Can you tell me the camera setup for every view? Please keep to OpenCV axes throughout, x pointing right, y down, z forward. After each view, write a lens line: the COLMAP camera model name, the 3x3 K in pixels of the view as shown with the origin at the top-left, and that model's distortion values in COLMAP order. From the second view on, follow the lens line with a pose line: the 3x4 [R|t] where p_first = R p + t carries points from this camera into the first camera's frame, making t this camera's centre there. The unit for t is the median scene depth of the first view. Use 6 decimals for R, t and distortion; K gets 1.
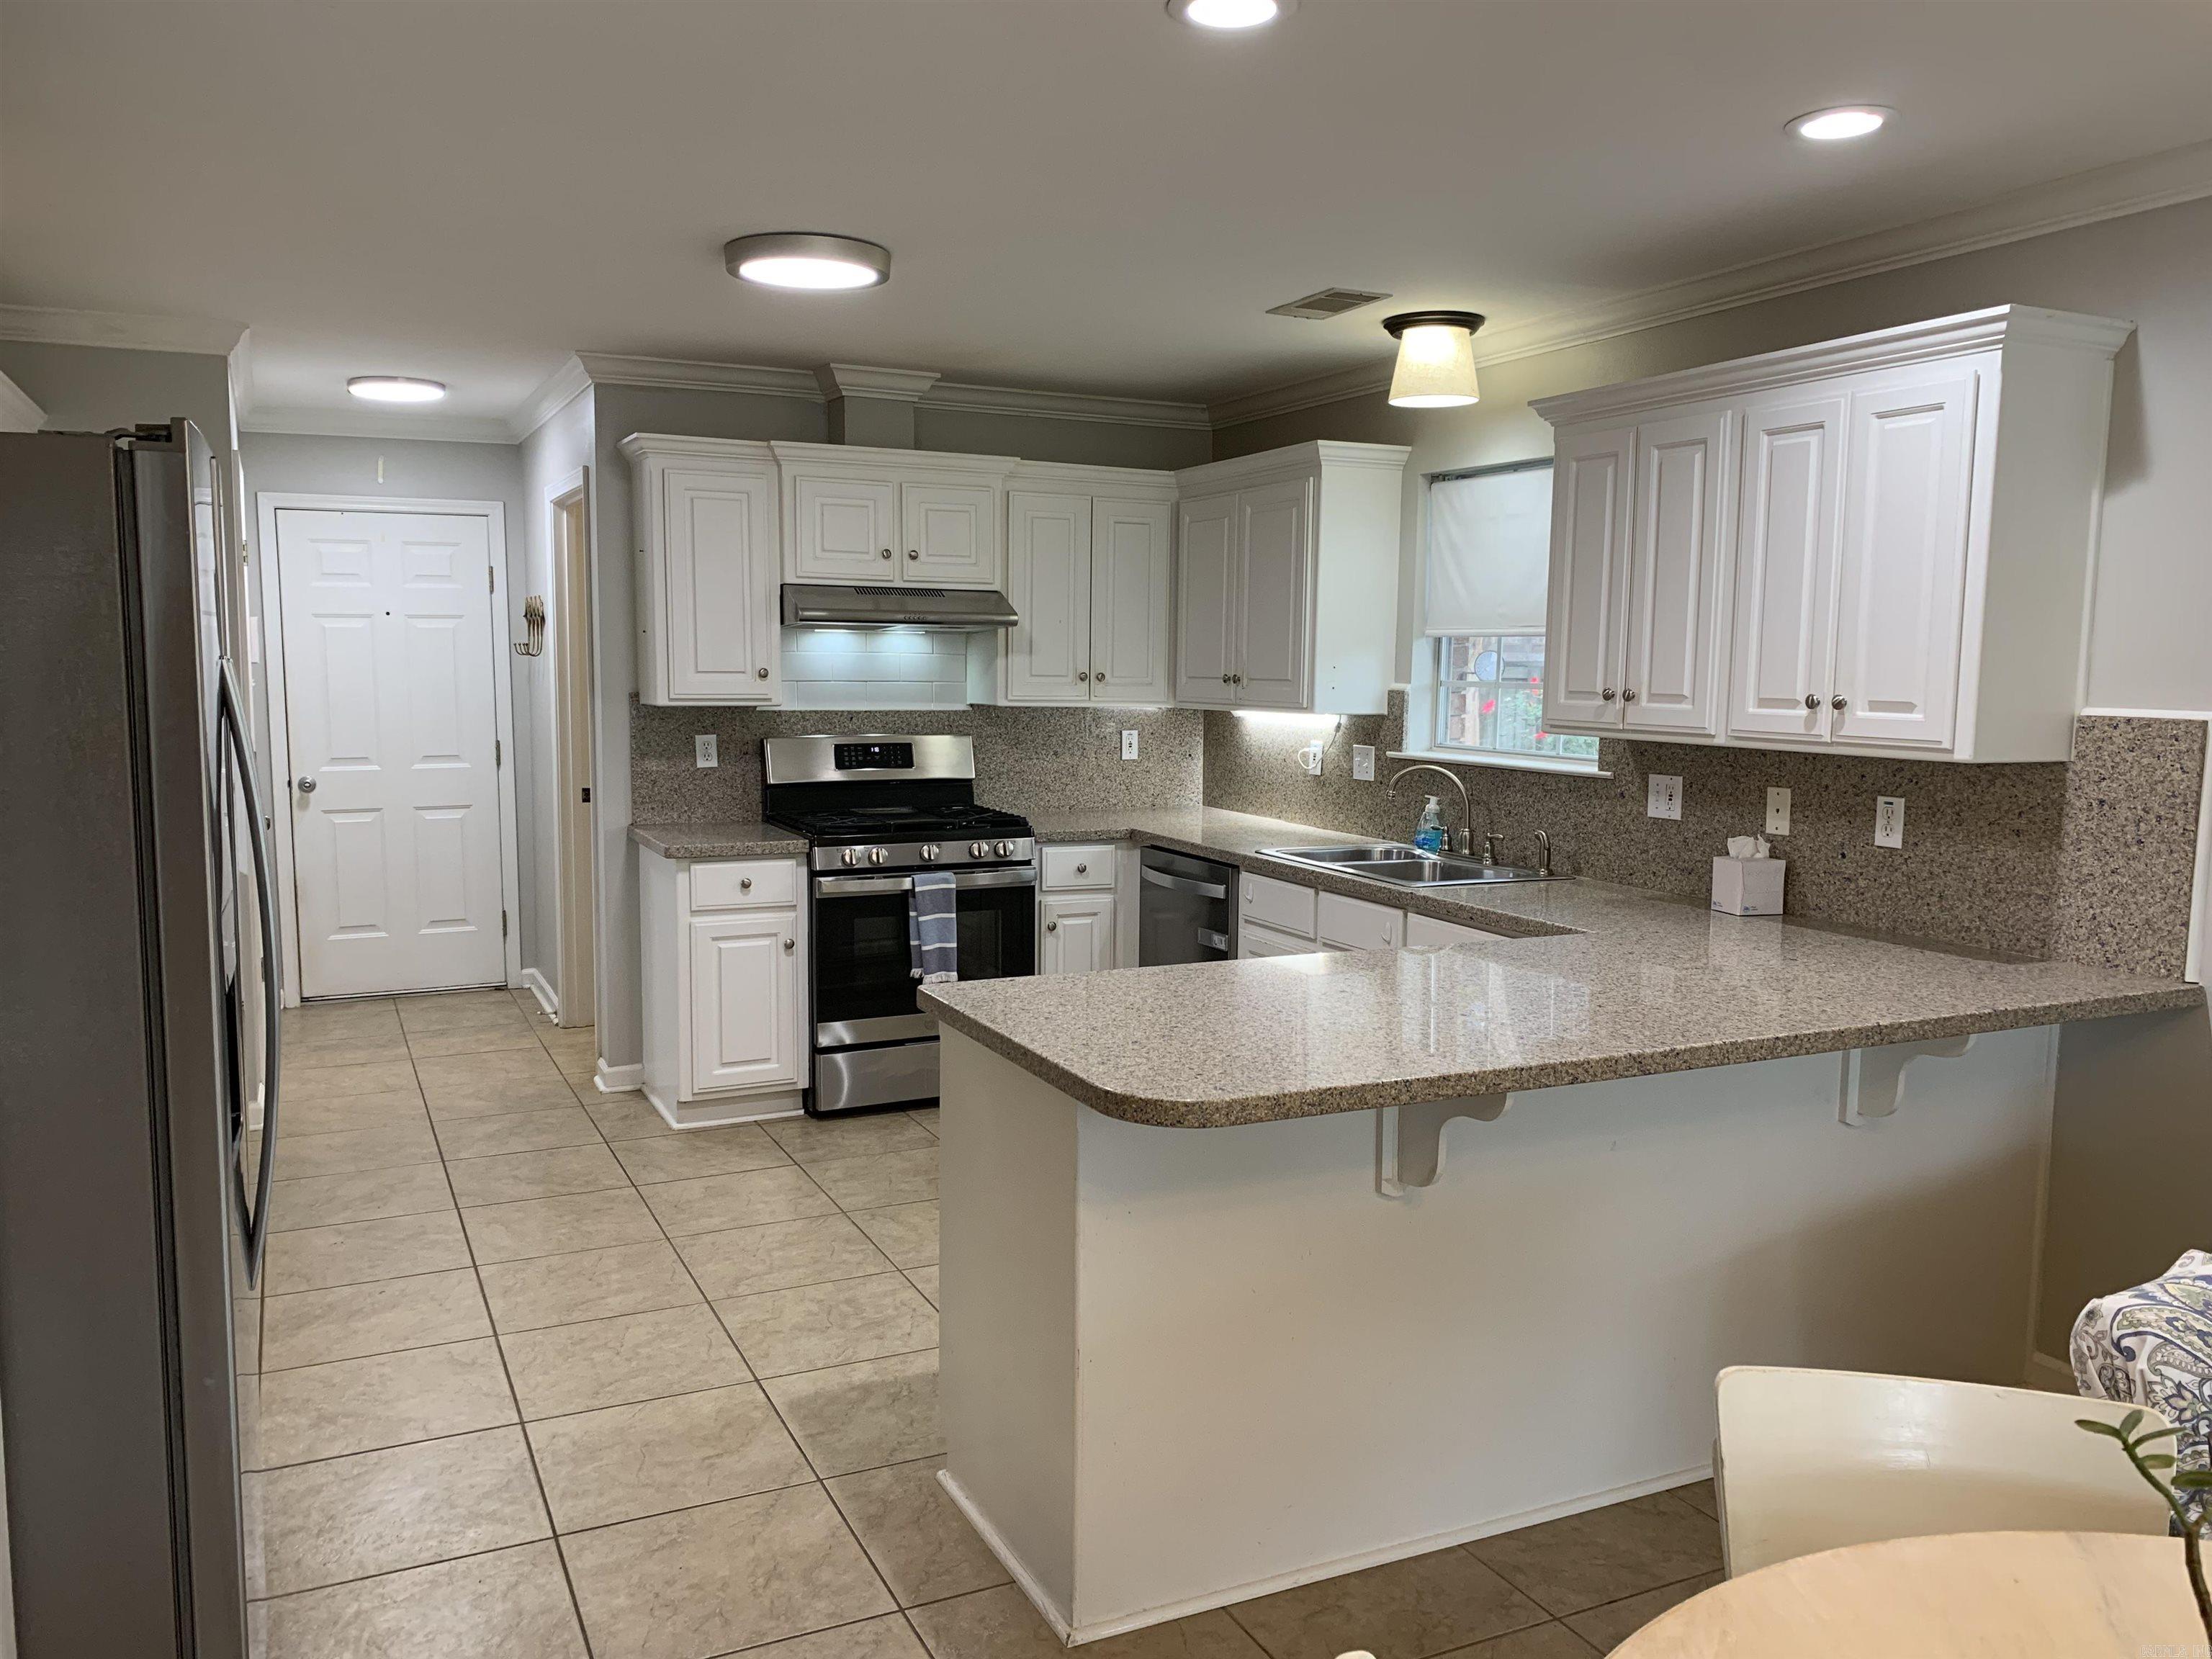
lens RADIAL K [[1683.2, 0, 1110.8], [0, 1683.2, 836.3], [0, 0, 1]] dist [0.034385, -0.037482]
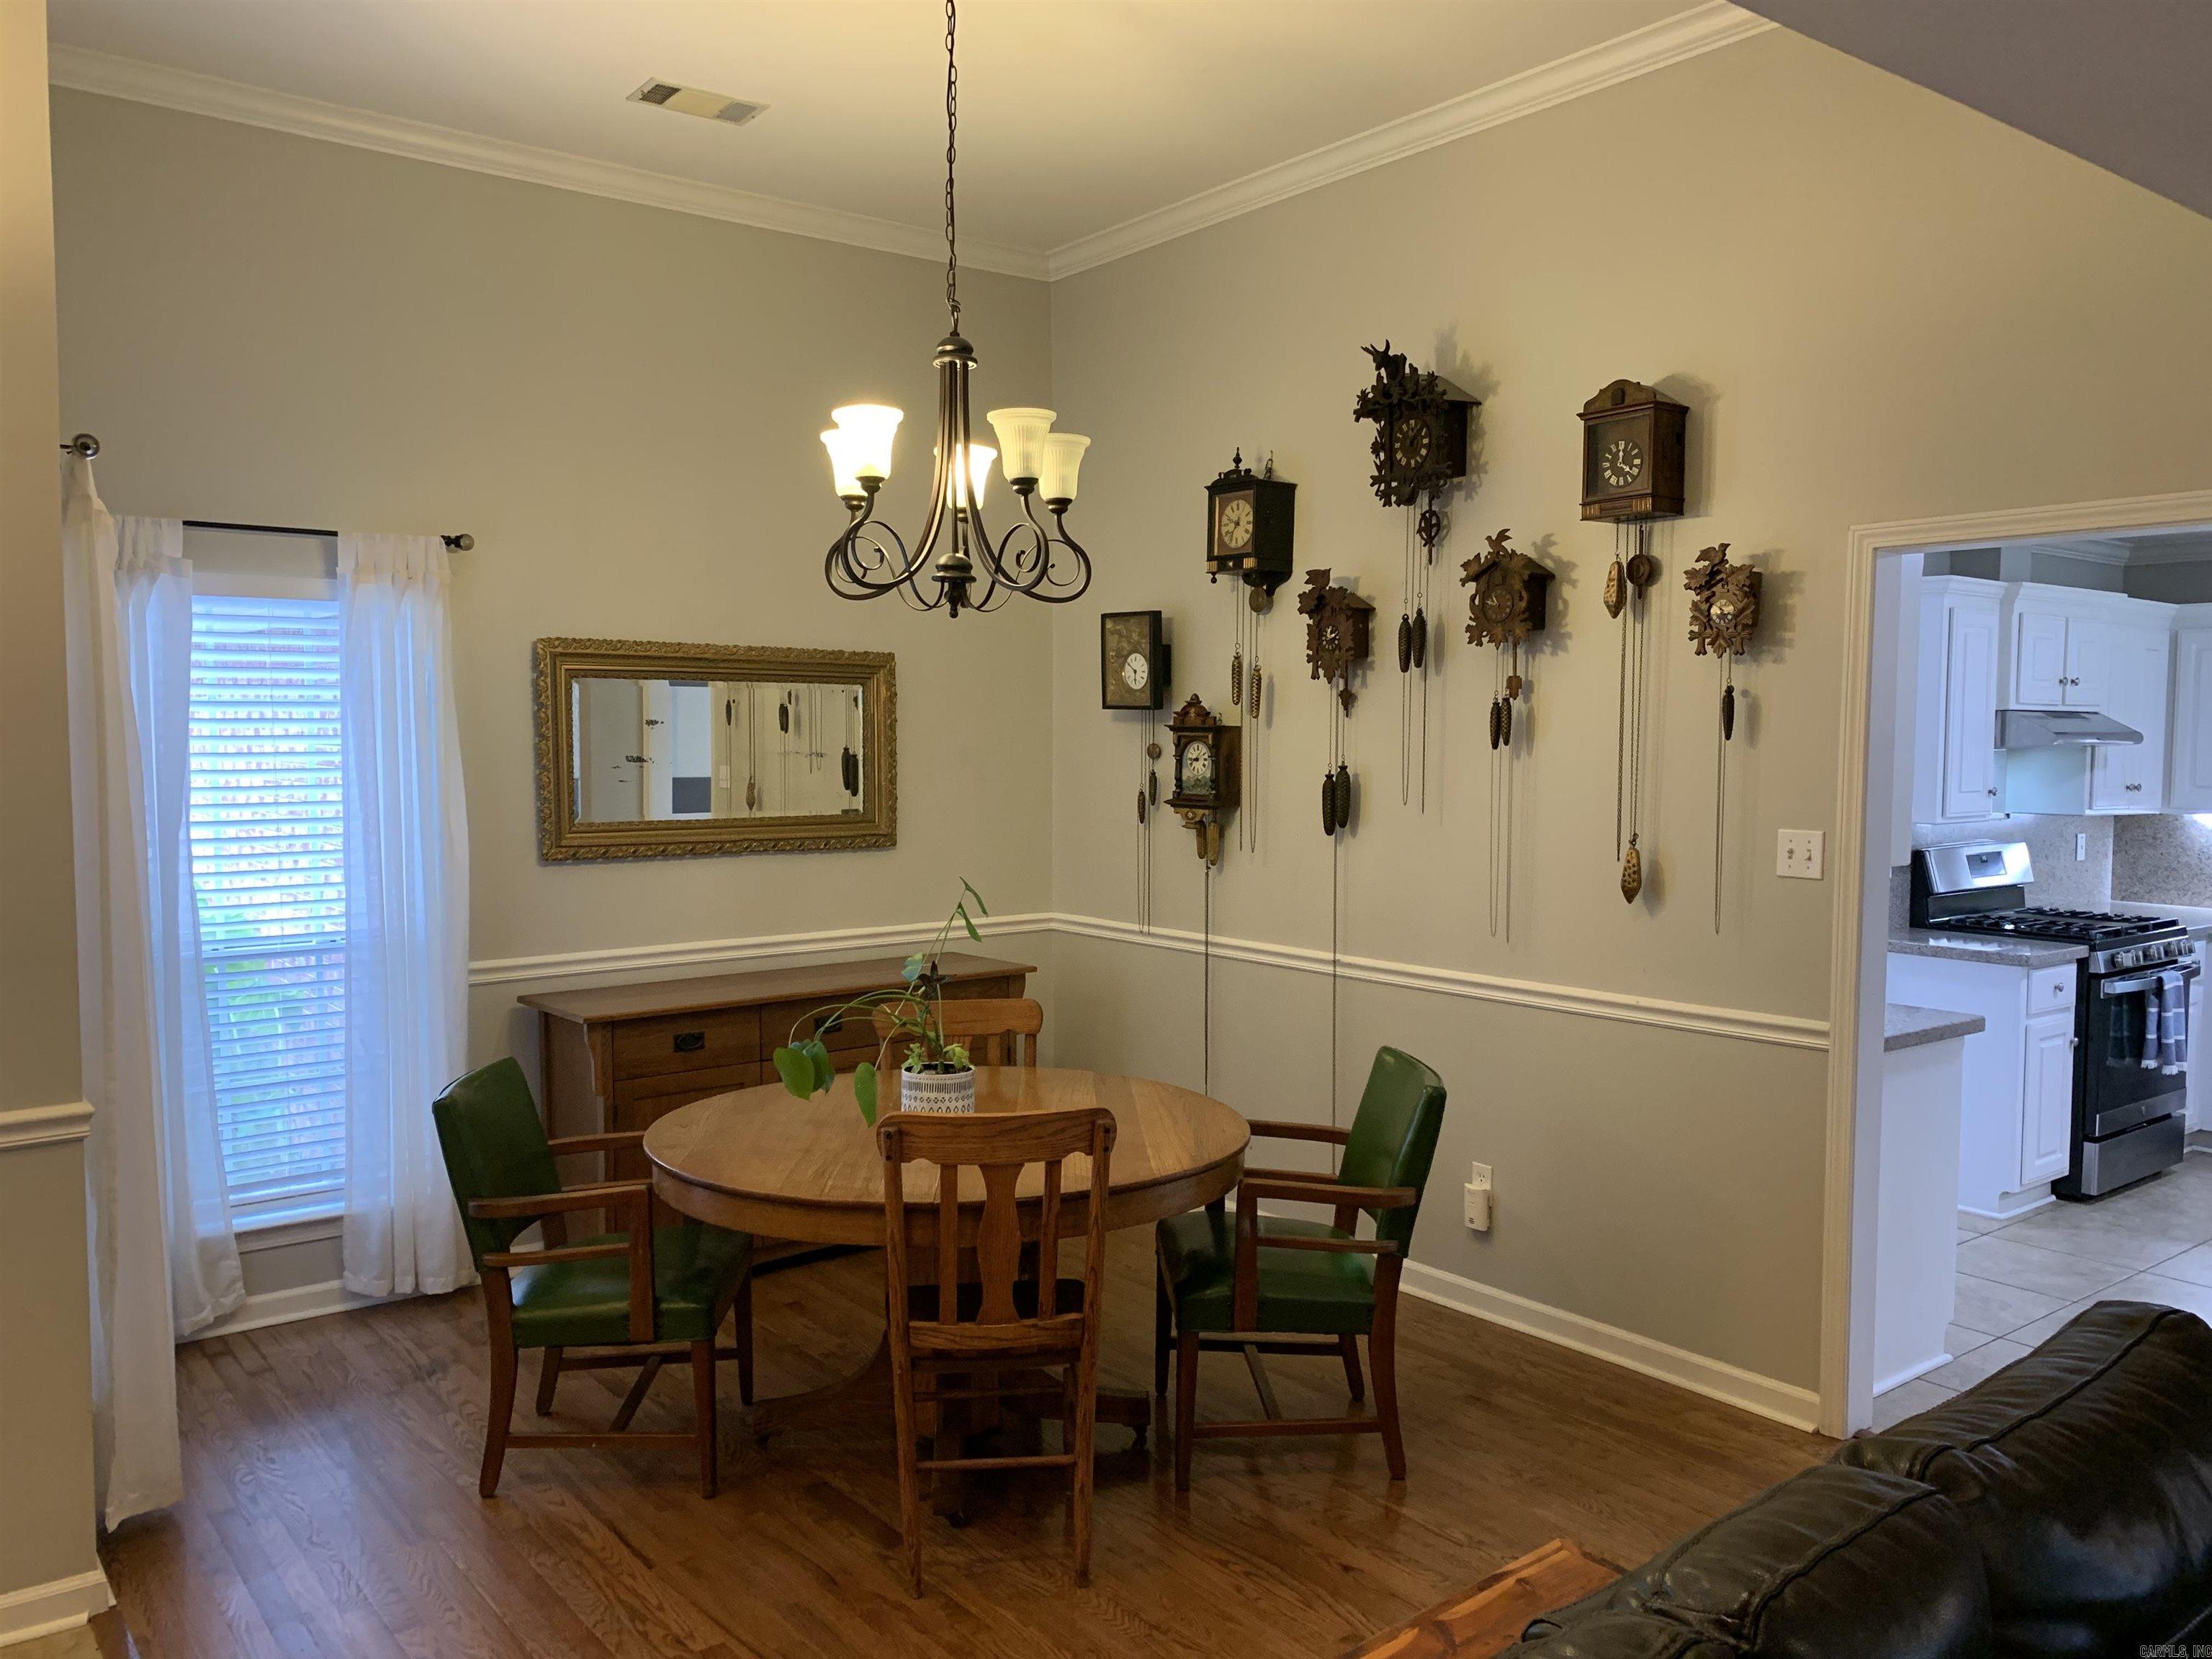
lens RADIAL K [[1683.2, 0, 1107.7], [0, 1683.2, 850.3], [0, 0, 1]] dist [0.034385, -0.037482]
pose [[0.975722, -0.015436, 0.218469, -1.415692], [0.022729, 0.999264, -0.030909, -0.053534], [-0.217831, 0.035124, 0.975354, 0.092397]]
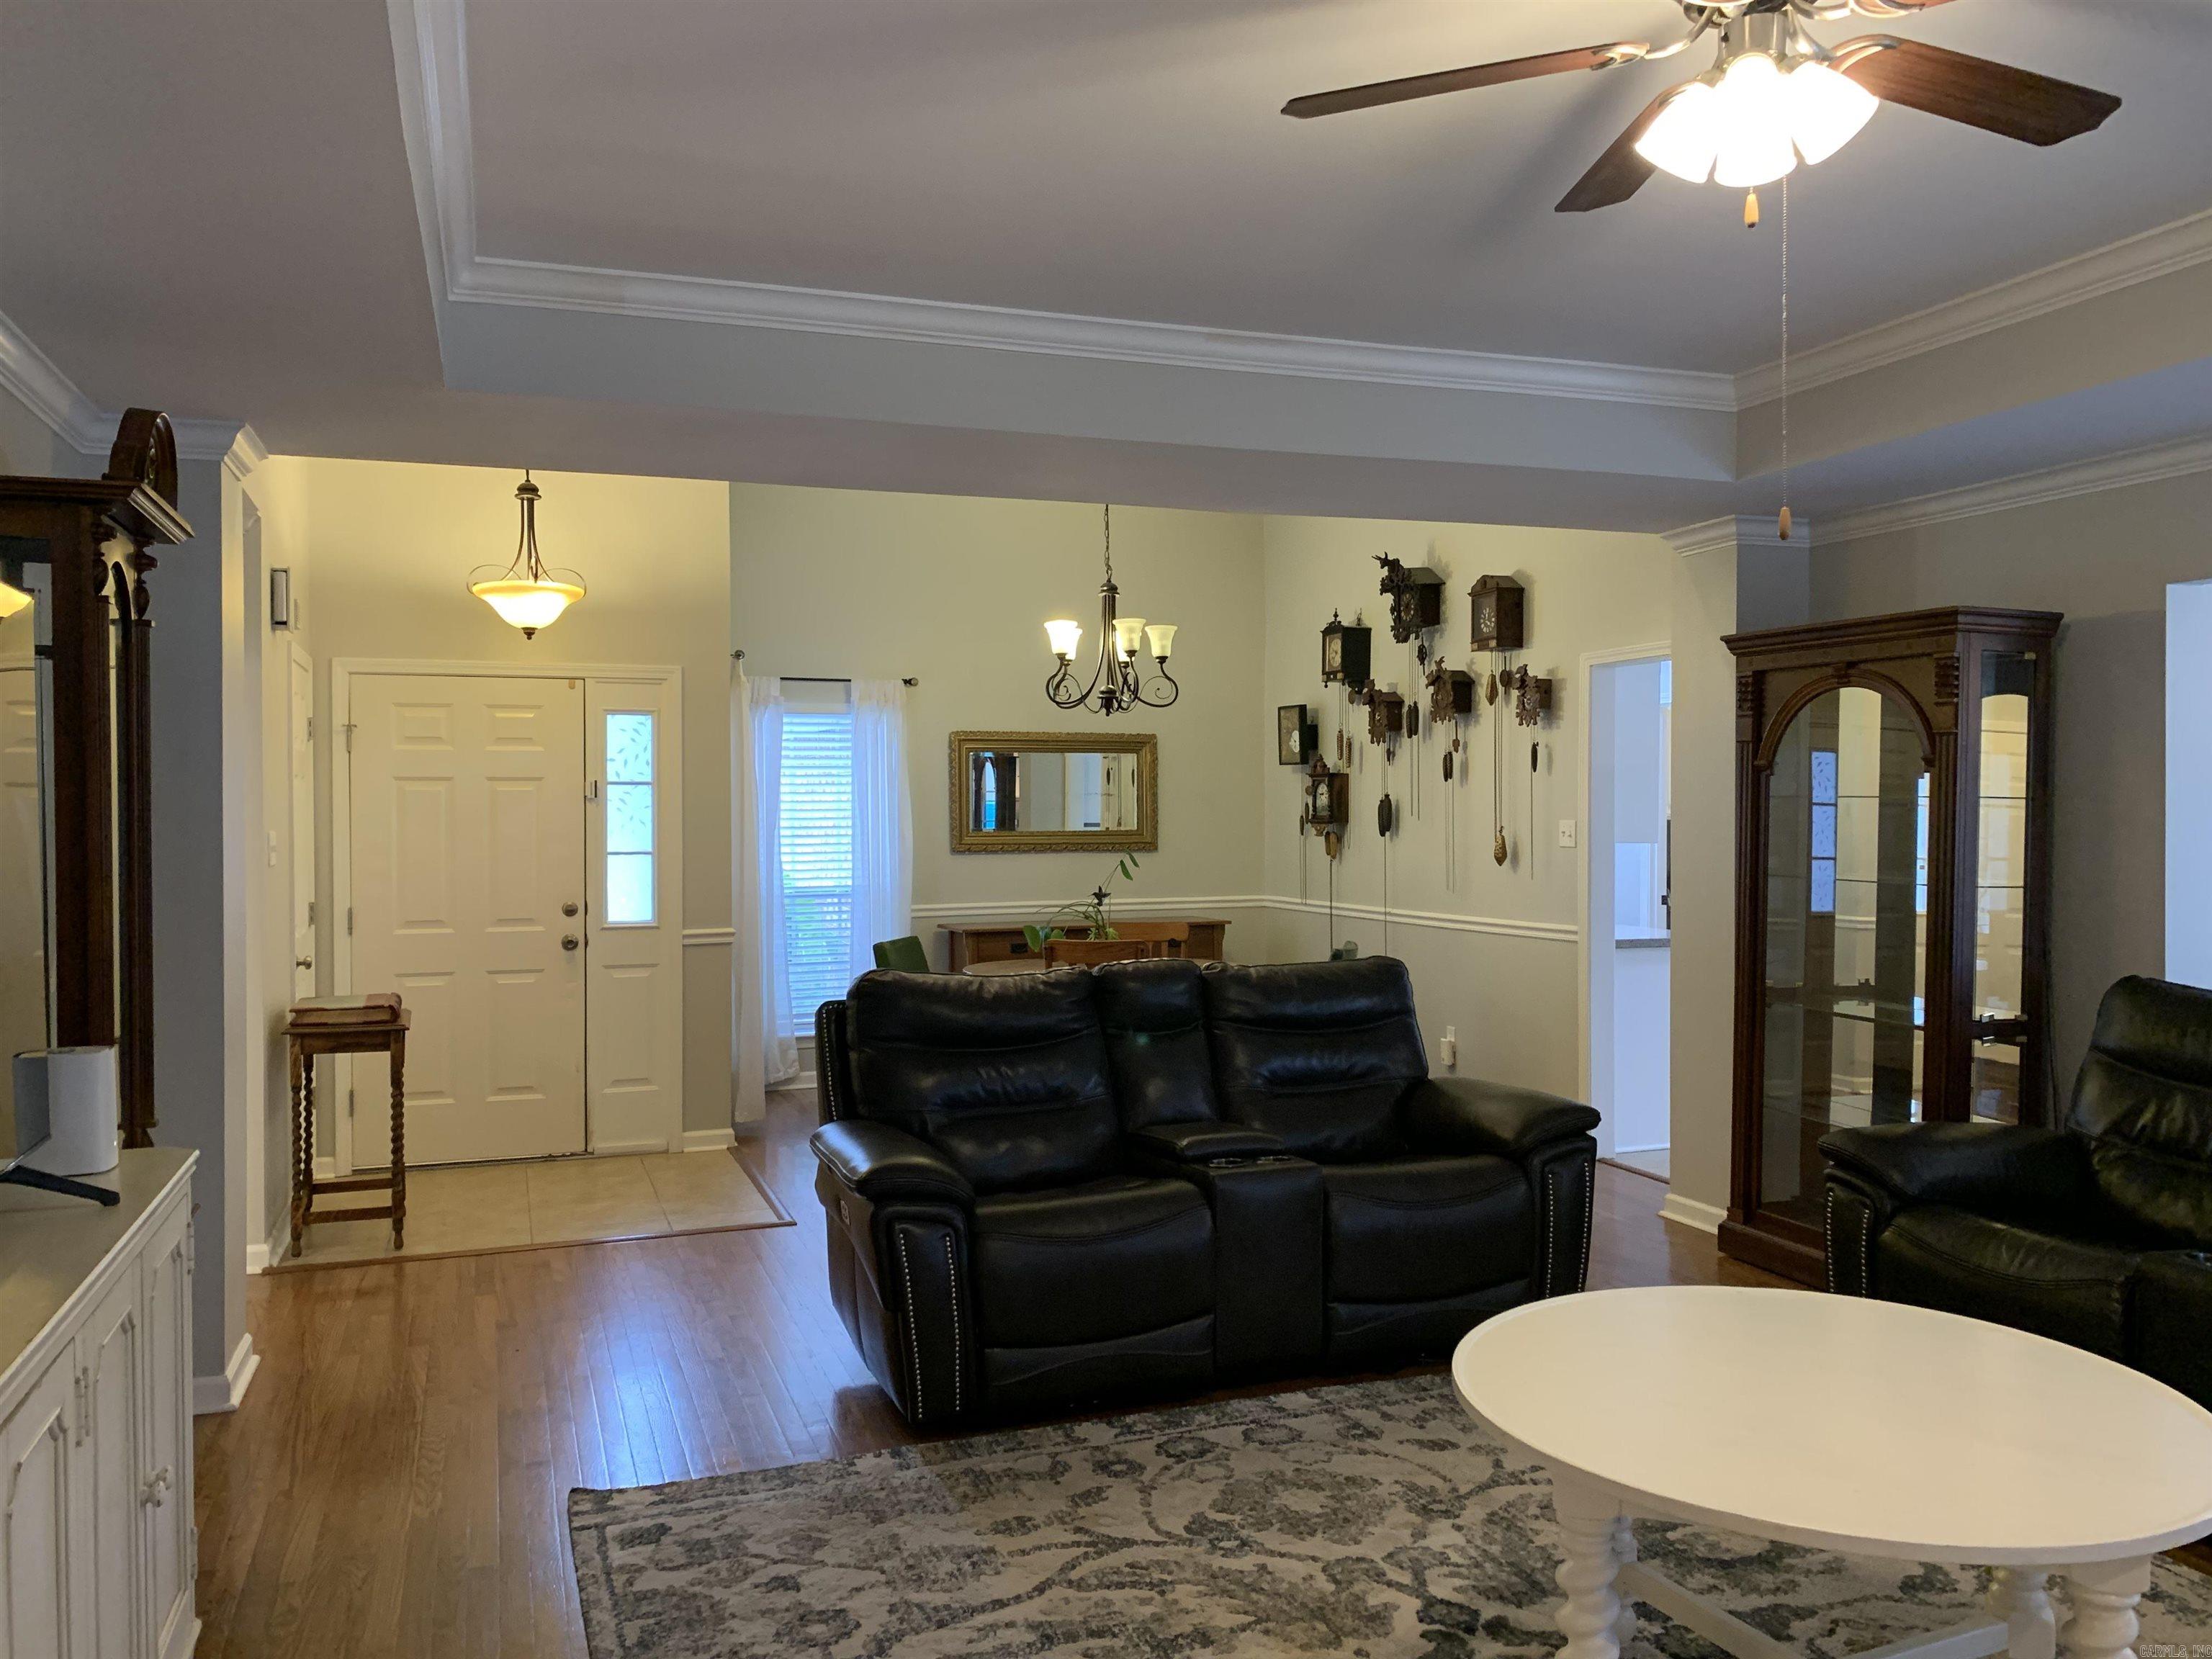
lens RADIAL K [[1683.2, 0, 1100.9], [0, 1683.2, 826.5], [0, 0, 1]] dist [0.034385, -0.037482]
pose [[0.994669, -0.007840, -0.102825, -1.098588], [-0.002038, 0.995416, -0.095614, 0.097175], [0.103103, 0.095314, 0.990093, -0.884847]]
